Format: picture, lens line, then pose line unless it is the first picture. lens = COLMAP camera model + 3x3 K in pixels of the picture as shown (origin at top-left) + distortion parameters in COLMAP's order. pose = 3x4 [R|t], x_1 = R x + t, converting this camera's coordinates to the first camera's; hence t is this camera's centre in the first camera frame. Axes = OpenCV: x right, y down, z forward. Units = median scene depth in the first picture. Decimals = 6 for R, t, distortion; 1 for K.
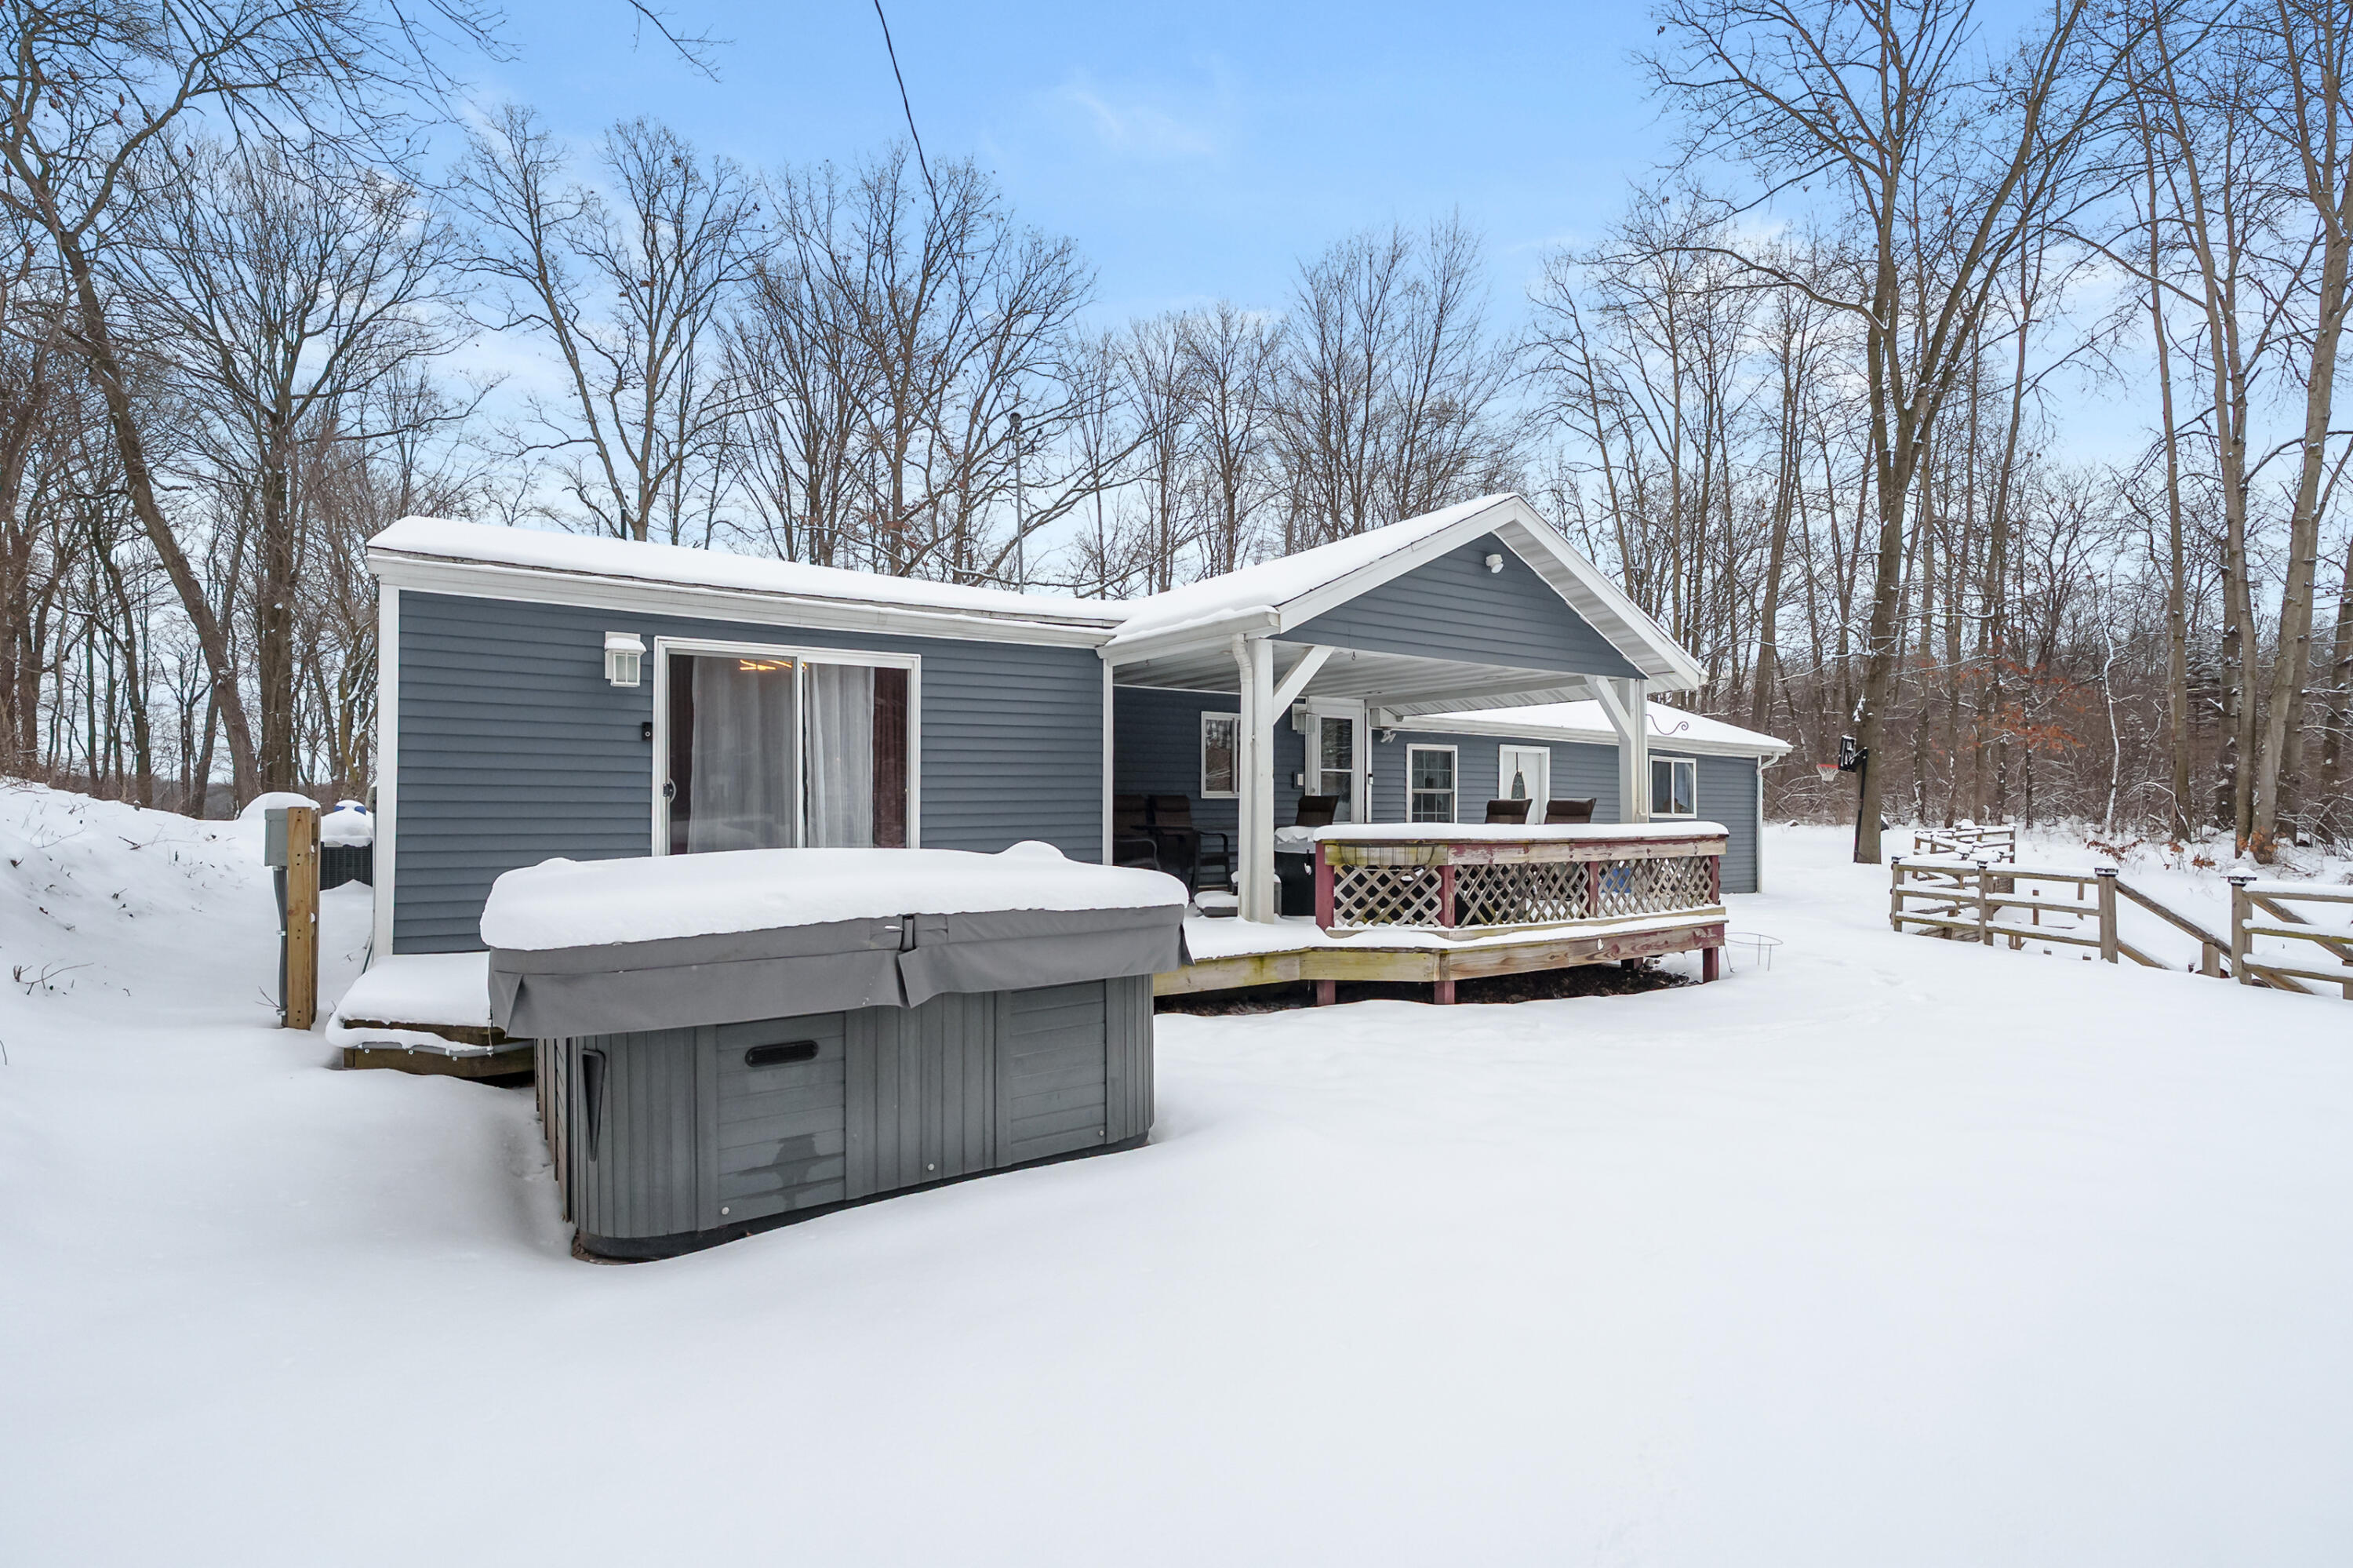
lens RADIAL K [[1023.8, 0, 1140.3], [0, 1023.8, 784.1], [0, 0, 1]] dist [-0.005359, -0.000381]
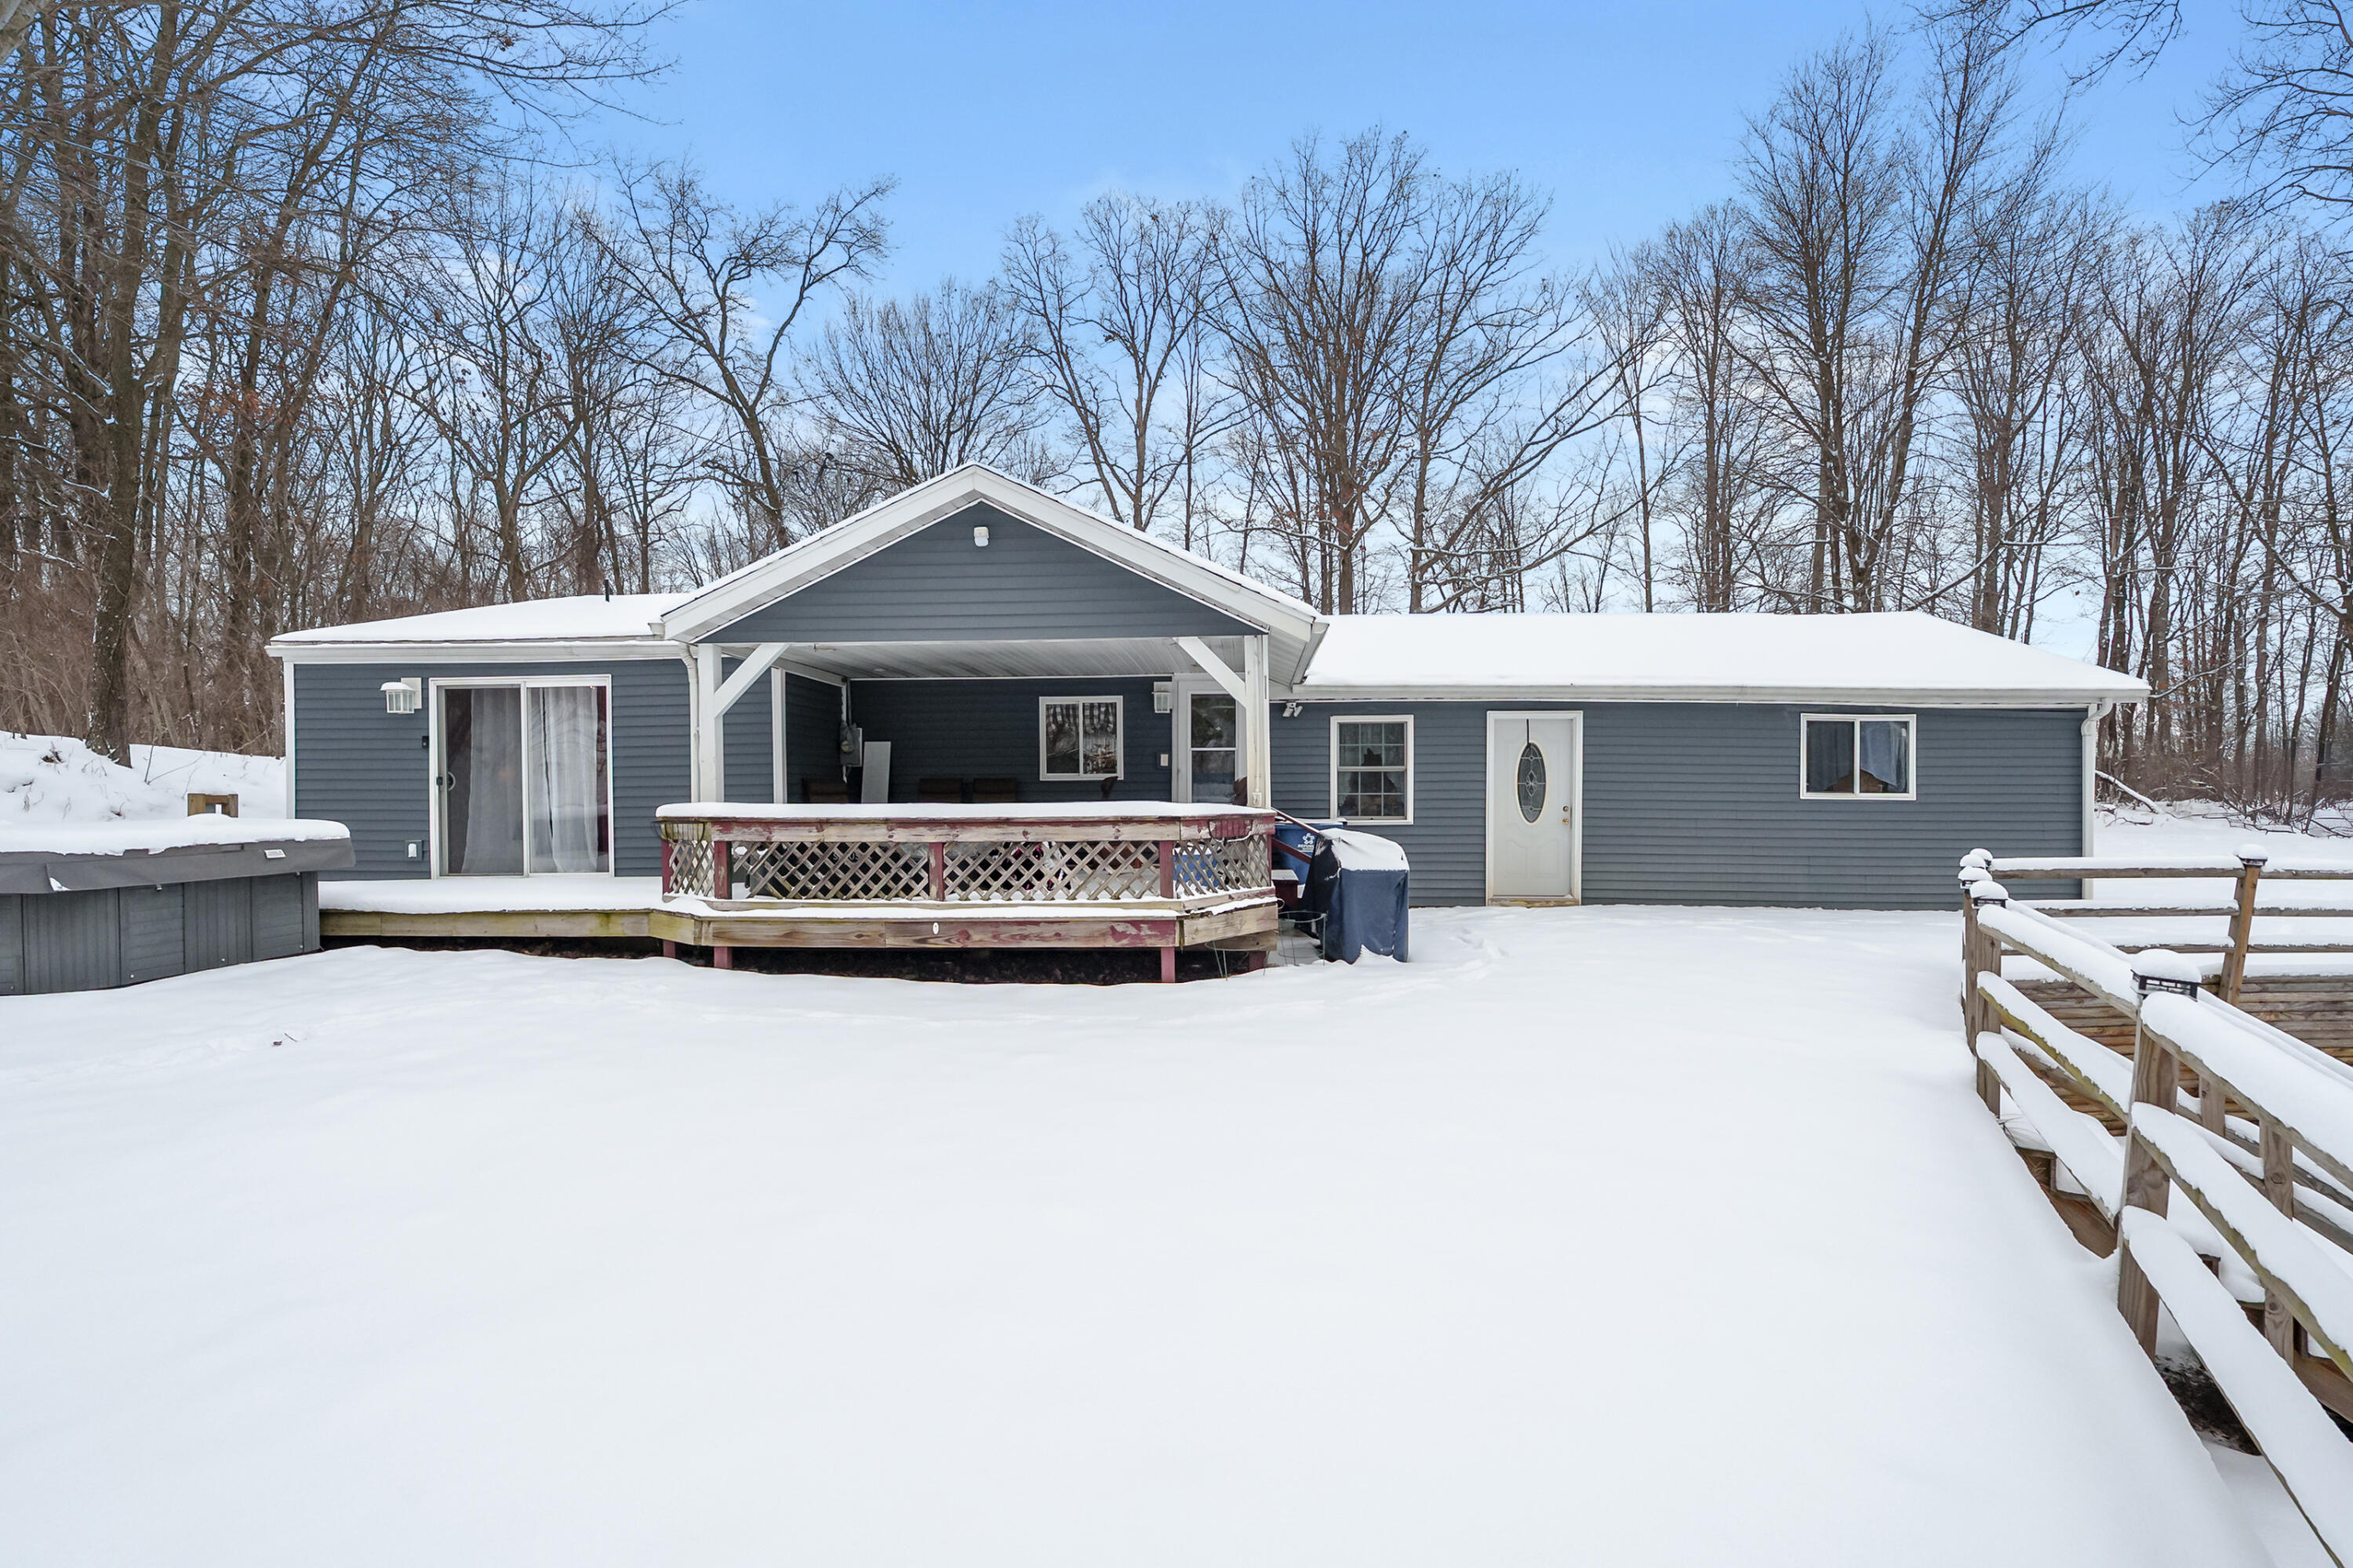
lens RADIAL K [[1023.8, 0, 1140.3], [0, 1023.8, 784.1], [0, 0, 1]] dist [-0.005359, -0.000381]
pose [[0.836549, -0.010978, -0.547782, 1.147713], [0.018843, 0.999784, 0.008741, 0.016180], [0.547568, -0.017634, 0.836575, 0.300567]]
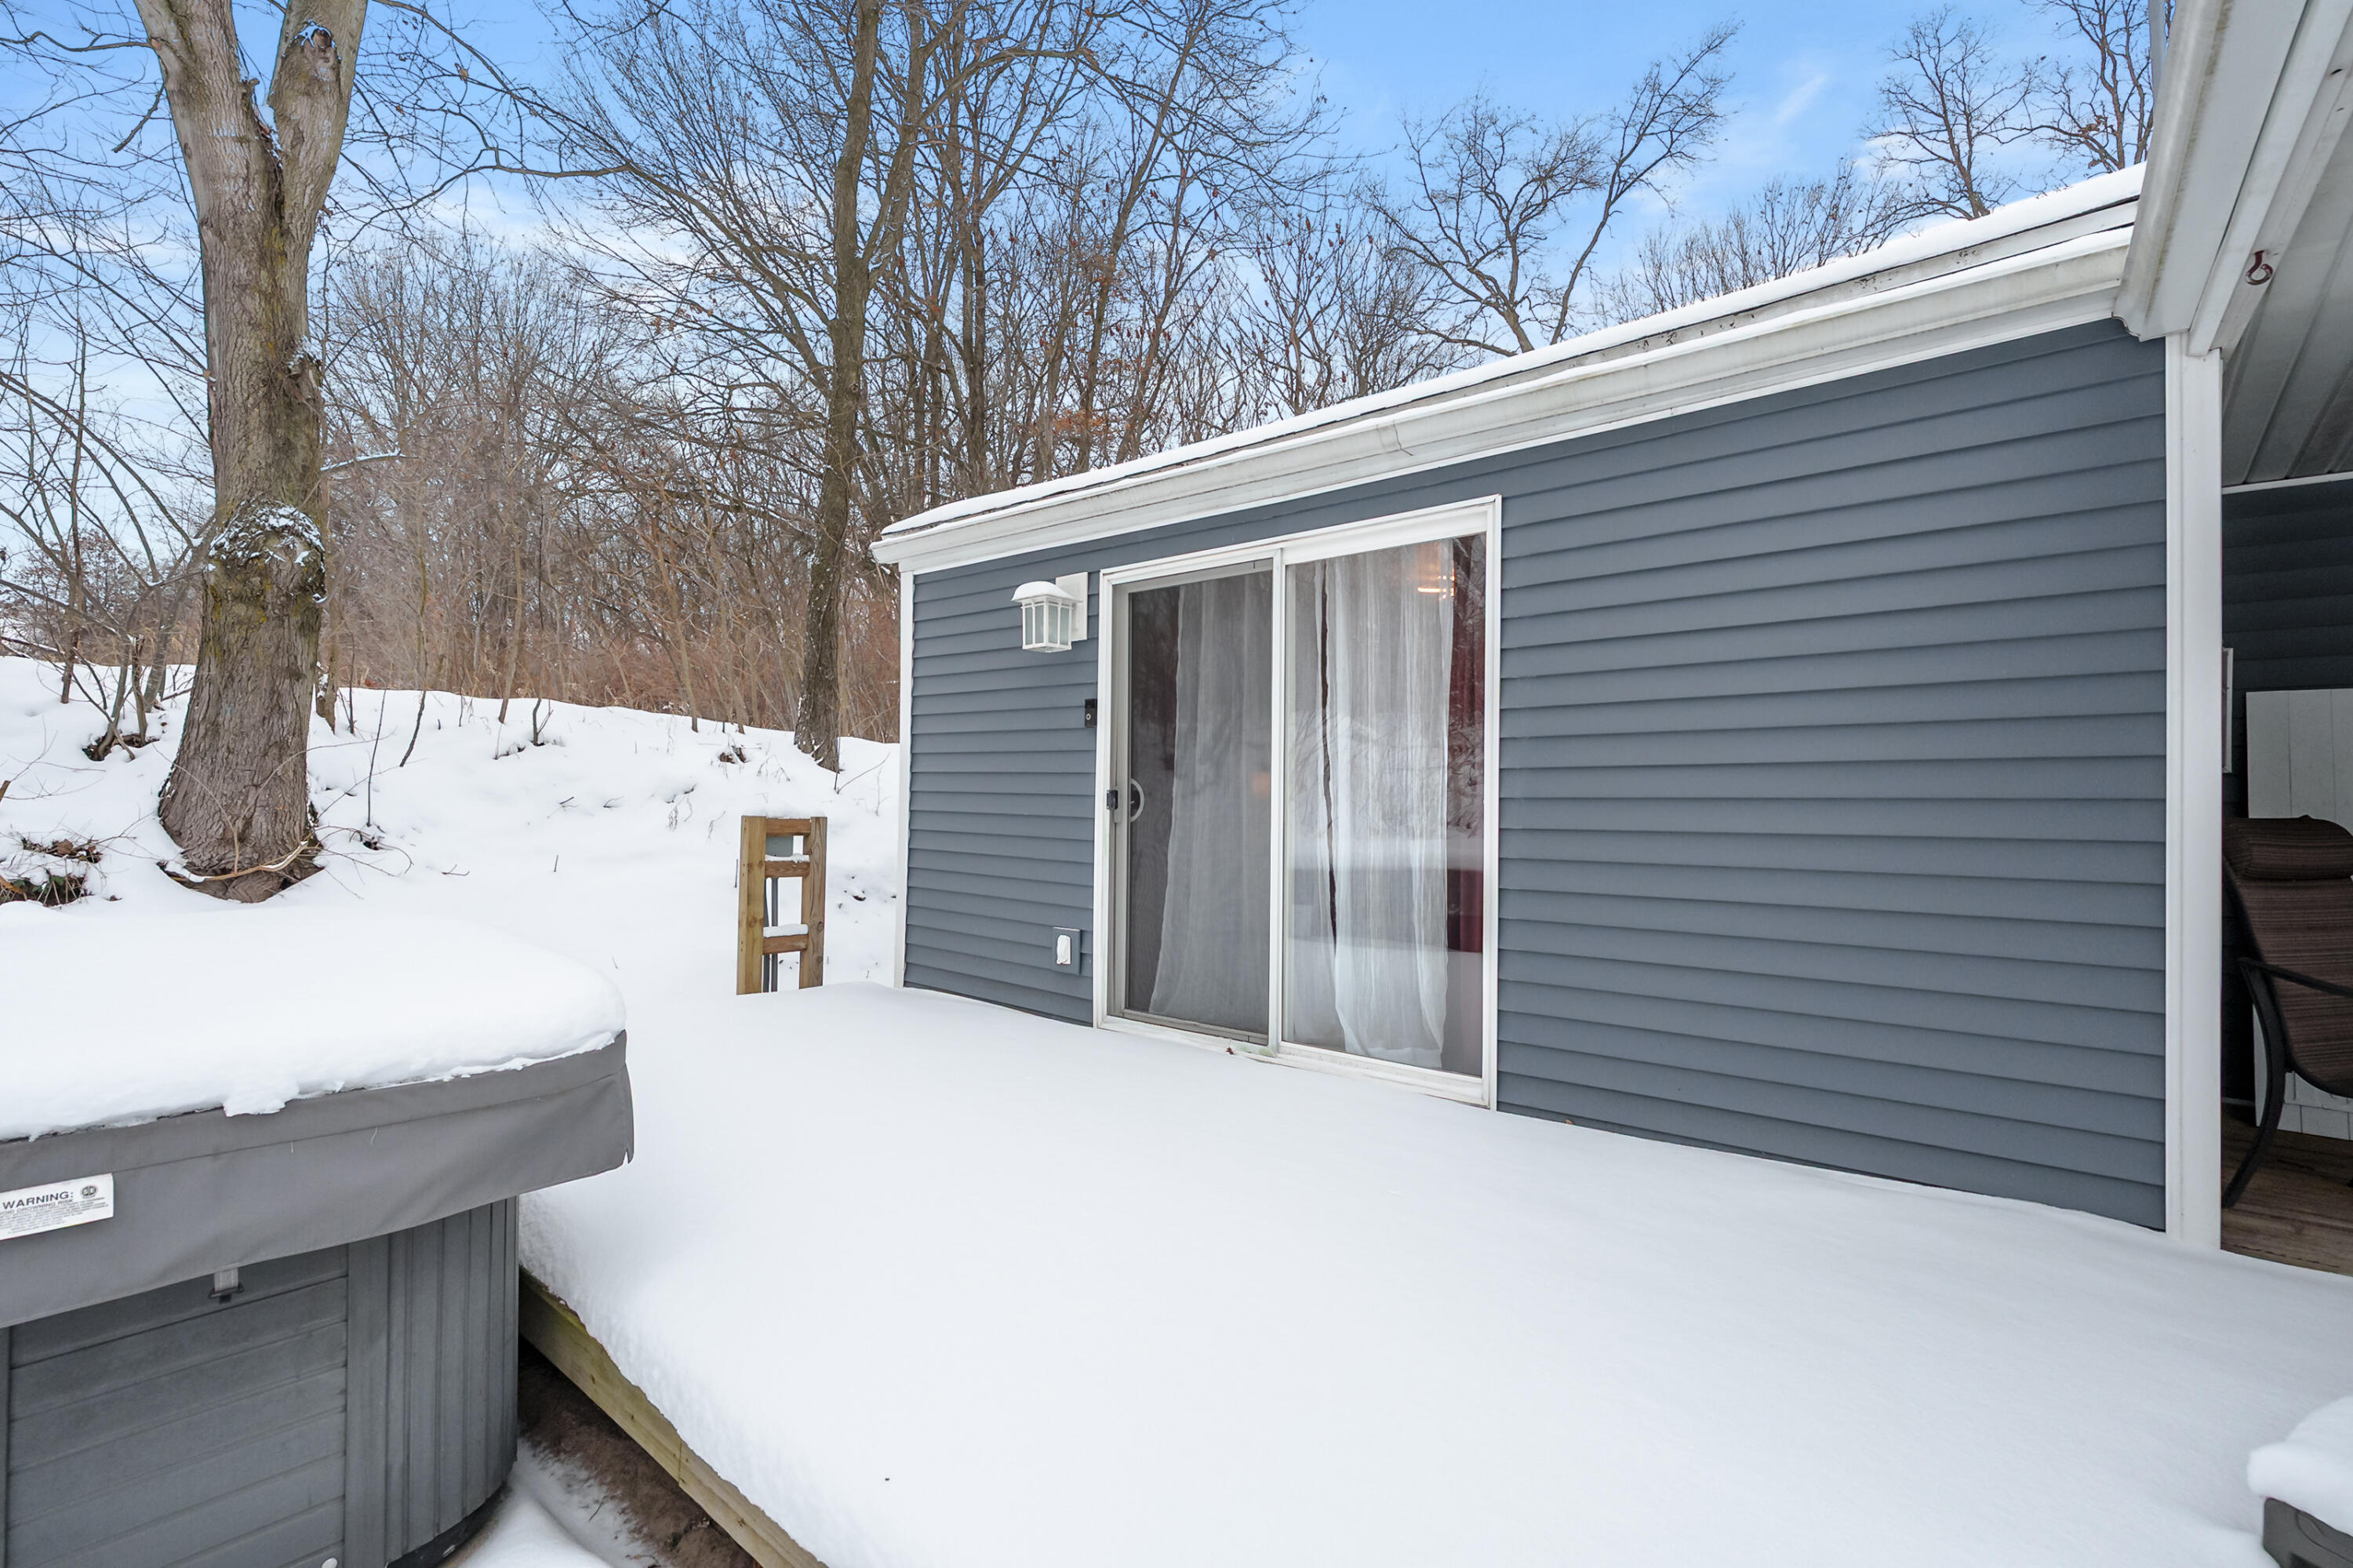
lens RADIAL K [[1023.8, 0, 1140.3], [0, 1023.8, 784.1], [0, 0, 1]] dist [-0.005359, -0.000381]
pose [[0.279316, -0.010001, -0.960147, 0.168024], [0.001654, 0.999949, -0.009934, 0.002776], [0.960198, 0.001187, 0.279319, 0.793396]]
